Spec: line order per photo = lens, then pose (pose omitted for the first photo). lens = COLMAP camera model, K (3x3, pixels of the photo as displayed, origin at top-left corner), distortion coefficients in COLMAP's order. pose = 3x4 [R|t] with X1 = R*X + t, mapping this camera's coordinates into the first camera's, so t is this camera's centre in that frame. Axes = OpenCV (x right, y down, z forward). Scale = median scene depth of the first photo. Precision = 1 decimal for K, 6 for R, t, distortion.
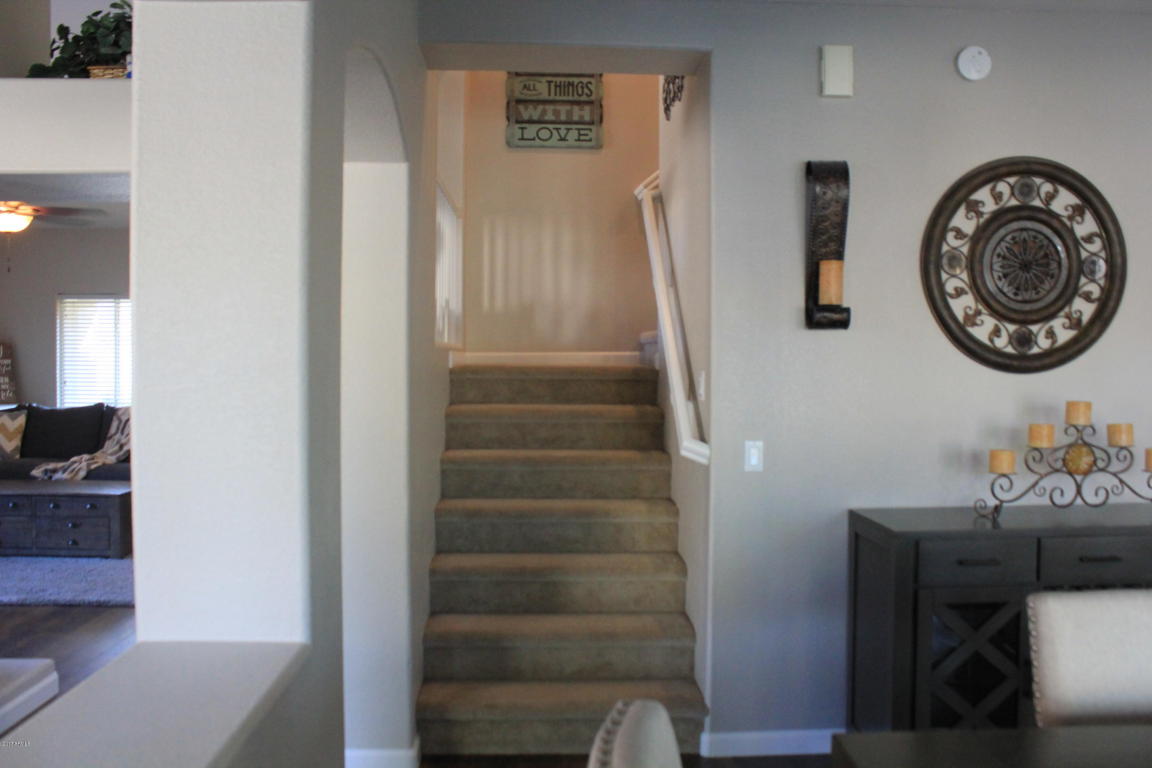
lens RADIAL K [[955.8, 0, 576.0], [0, 955.8, 385.2], [0, 0, 1]] dist [-0.081579, 0.030701]
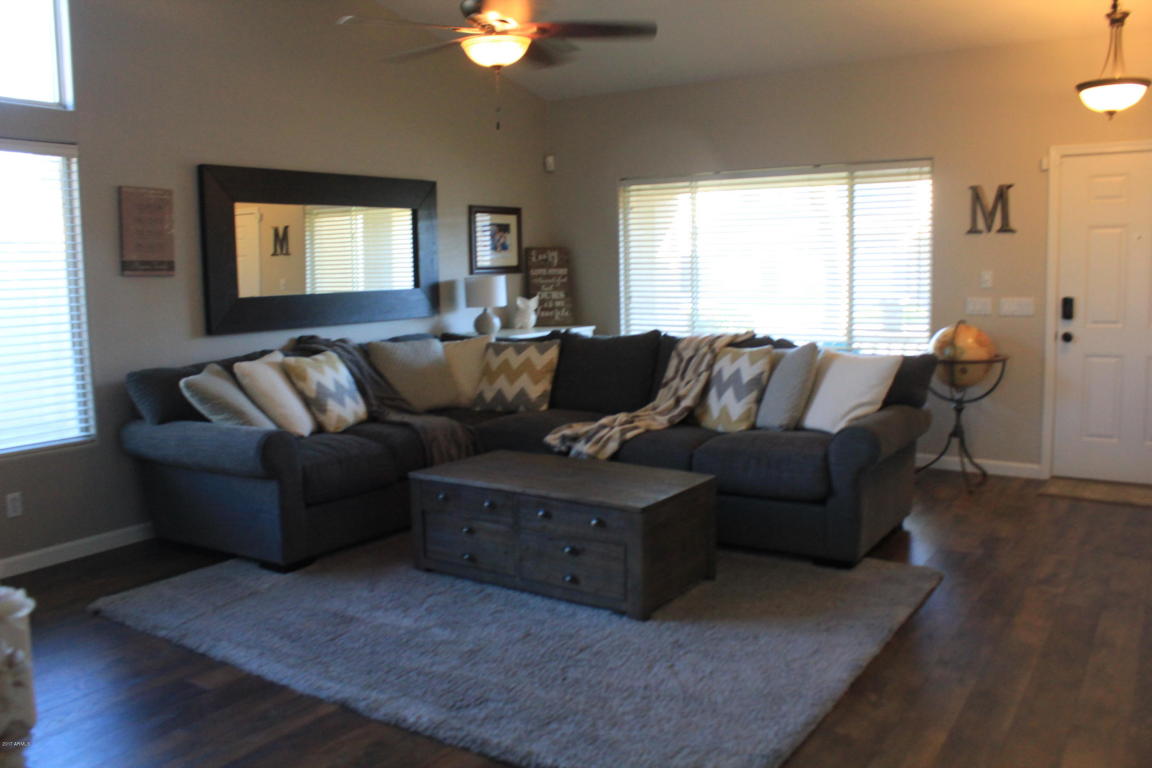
lens RADIAL K [[969.5, 0, 574.7], [0, 969.5, 385.2], [0, 0, 1]] dist [-0.163849, 0.146518]
pose [[0.808097, 0.050701, -0.586863, -0.163220], [0.005317, 0.995620, 0.093336, -0.007805], [0.589025, -0.078545, 0.804289, 0.454445]]
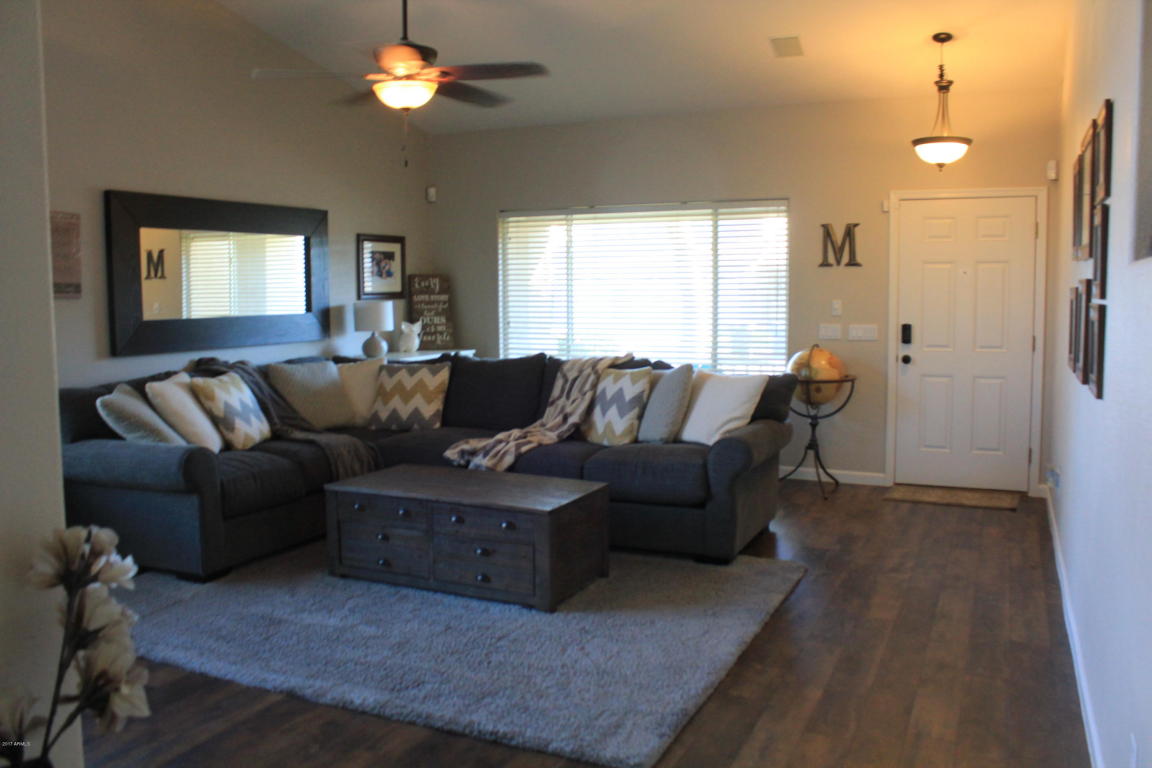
lens RADIAL K [[969.5, 0, 574.7], [0, 969.5, 391.5], [0, 0, 1]] dist [-0.163849, 0.146518]
pose [[0.889697, 0.036180, -0.455116, -0.160357], [-0.002949, 0.997290, 0.073515, -0.007485], [0.456543, -0.064064, 0.887392, 0.388395]]
